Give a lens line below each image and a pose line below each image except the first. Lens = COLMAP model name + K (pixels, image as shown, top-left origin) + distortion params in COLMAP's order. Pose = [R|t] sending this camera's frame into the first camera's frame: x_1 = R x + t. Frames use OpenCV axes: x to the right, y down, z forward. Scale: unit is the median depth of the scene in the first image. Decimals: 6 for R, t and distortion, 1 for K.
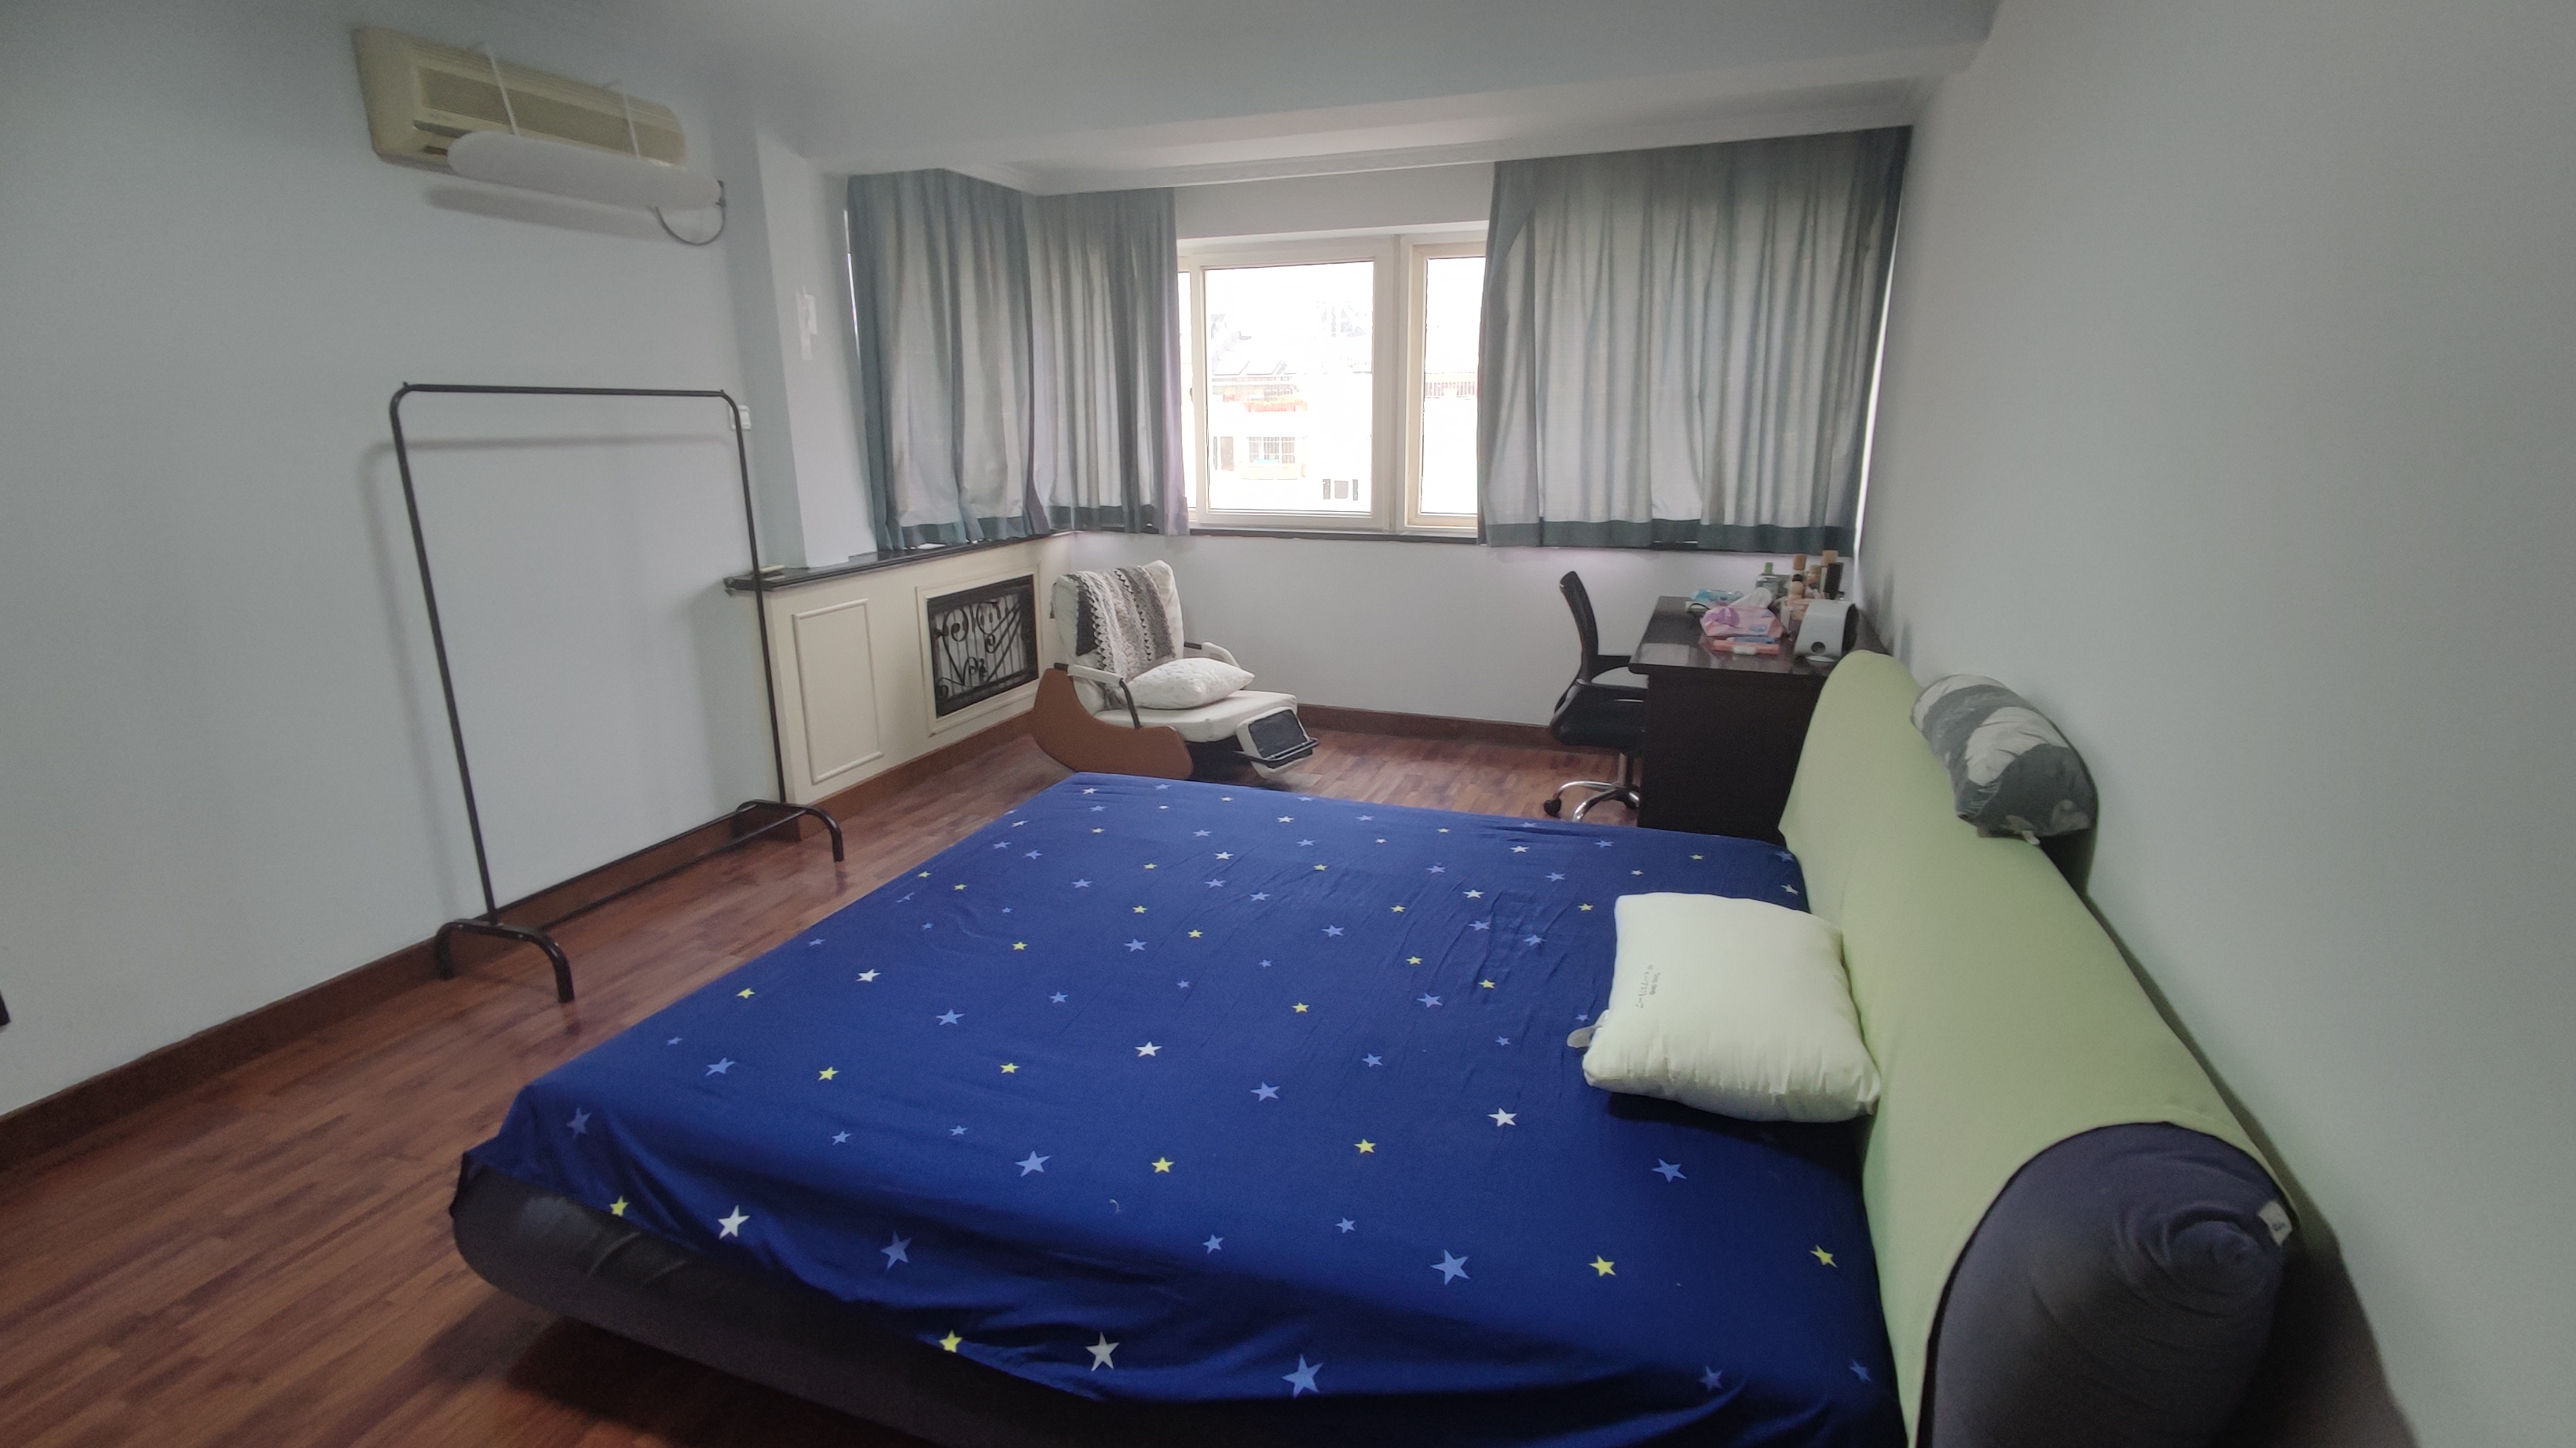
lens RADIAL K [[1173.2, 0, 1286.6], [0, 1173.2, 719.5], [0, 0, 1]] dist [0.008594, 0.000054]
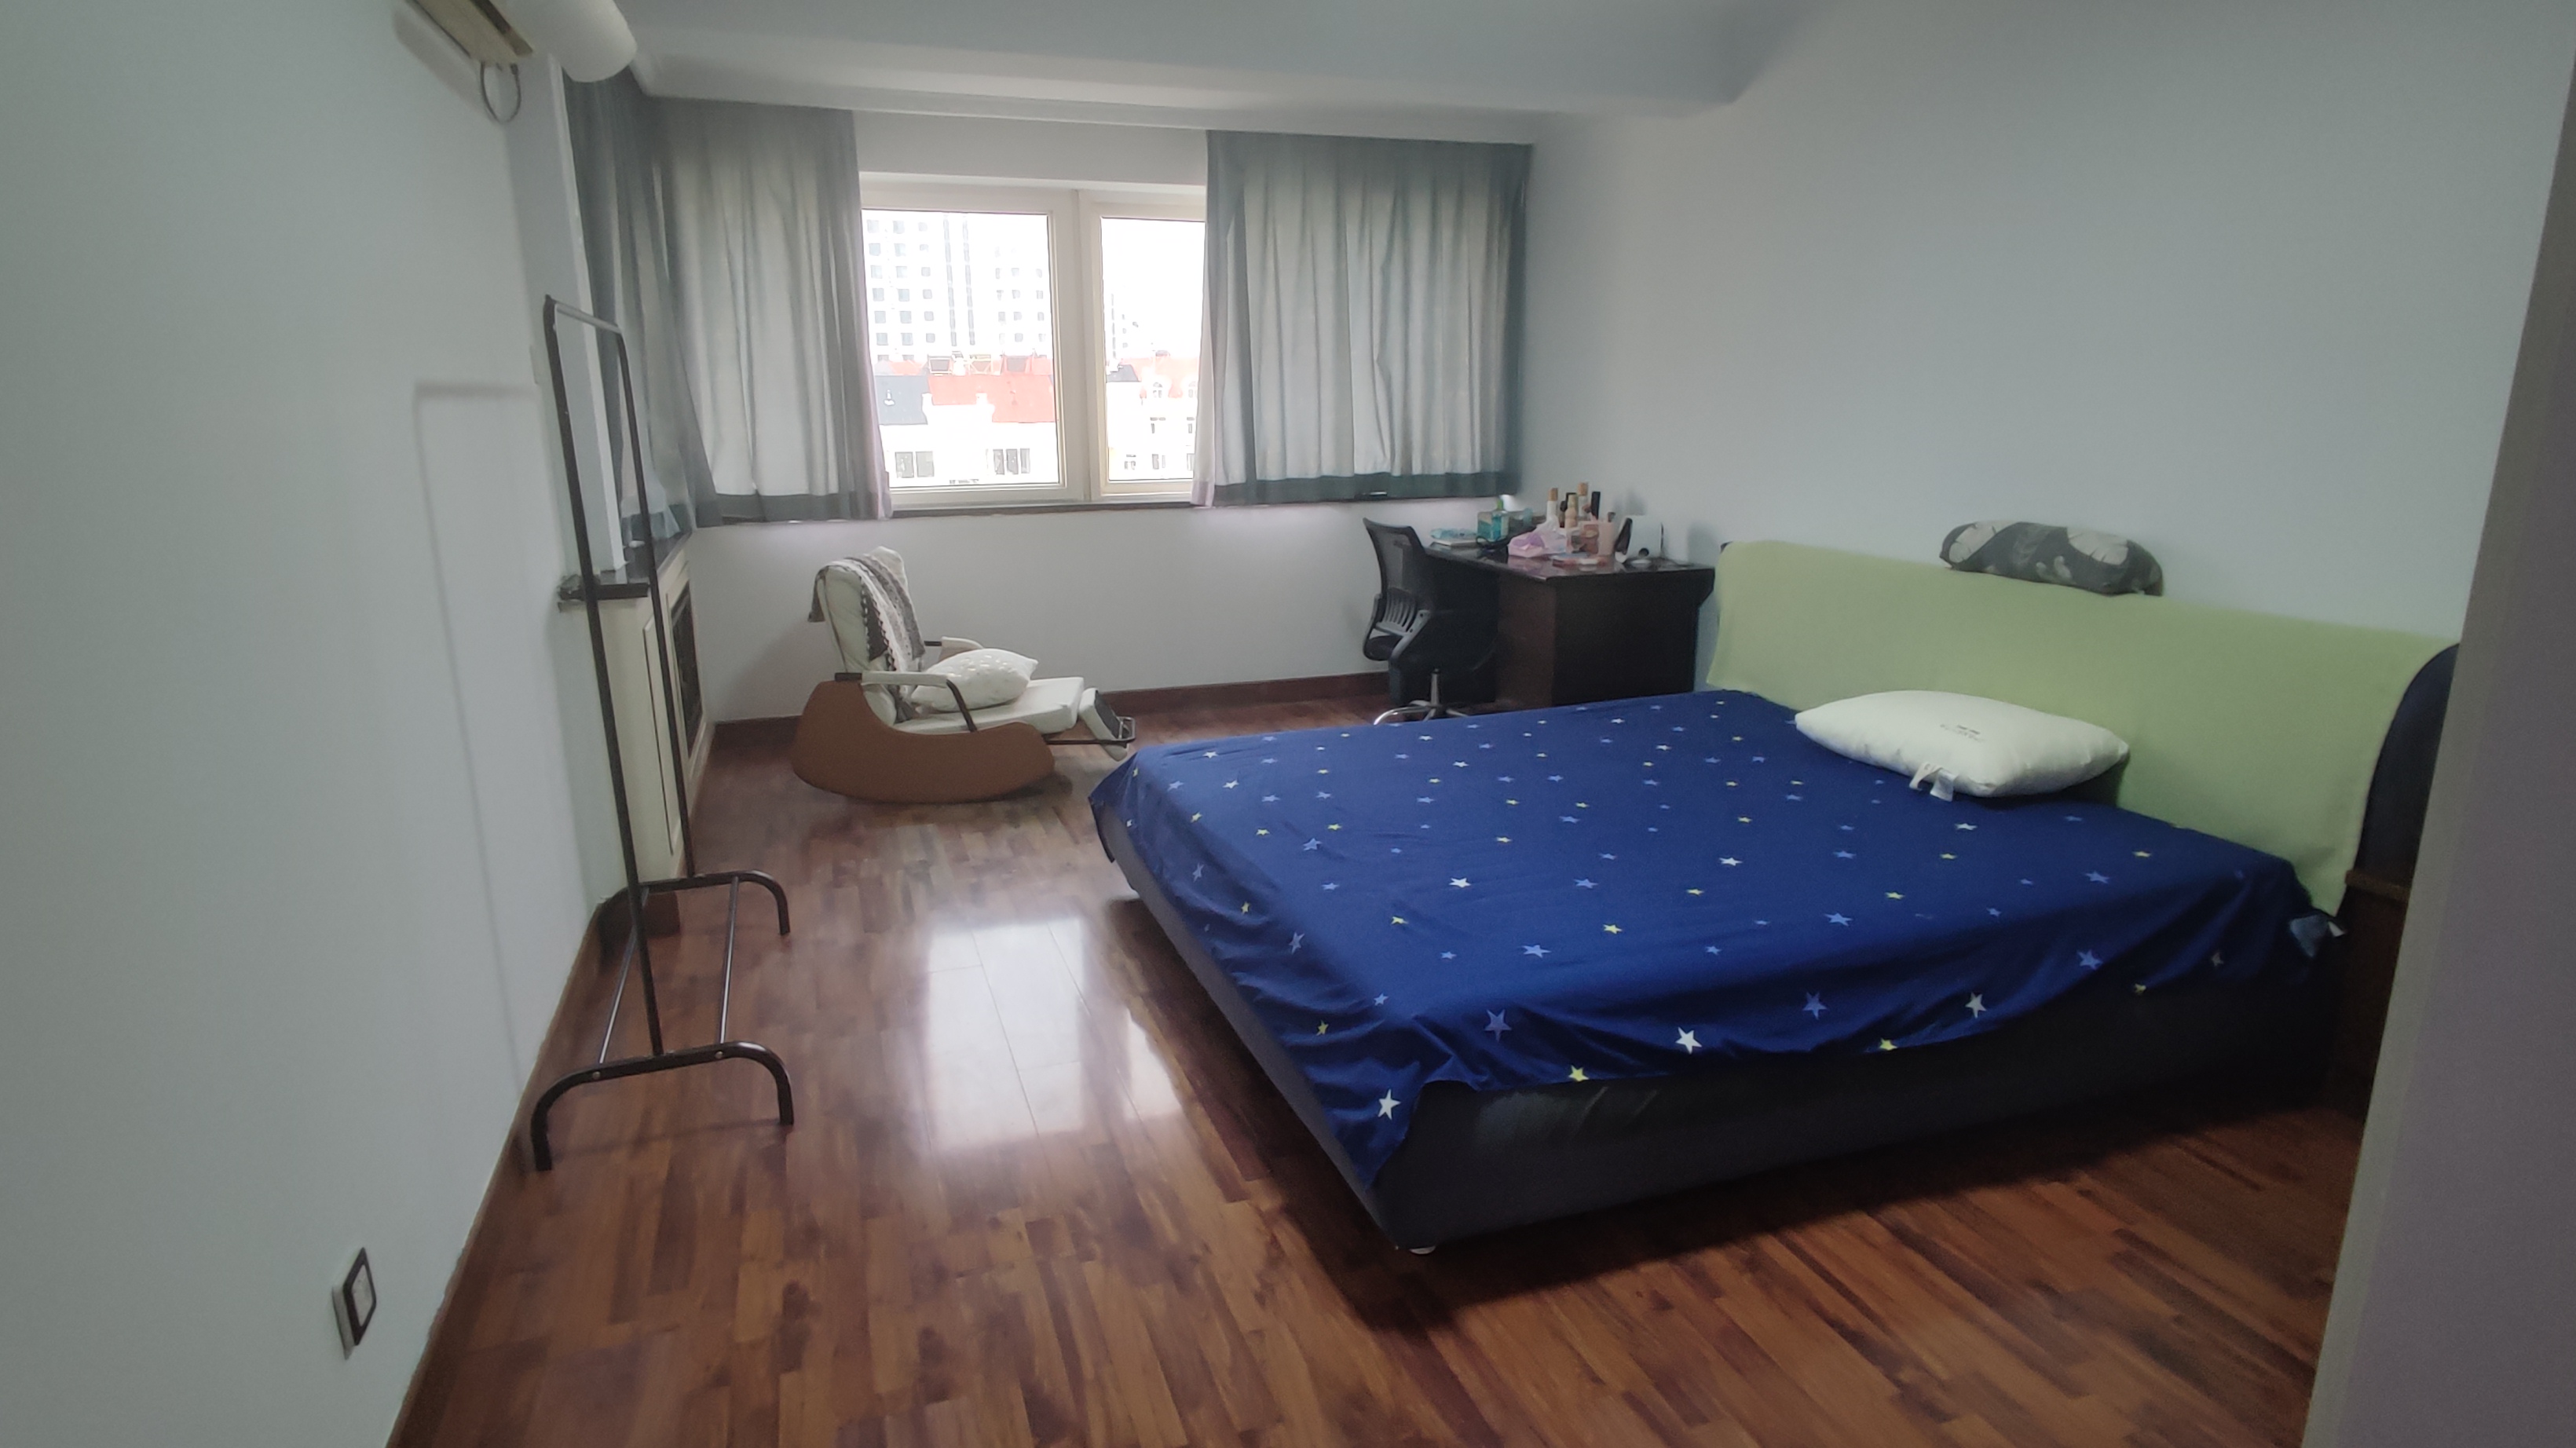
lens RADIAL K [[1363.2, 0, 1286.3], [0, 1363.2, 719.1], [0, 0, 1]] dist [-0.001723, 0.000113]
pose [[0.775279, -0.146410, 0.614415, -0.563994], [0.164067, 0.986053, 0.027945, 0.008491], [-0.609937, 0.079140, 0.788488, 0.064794]]
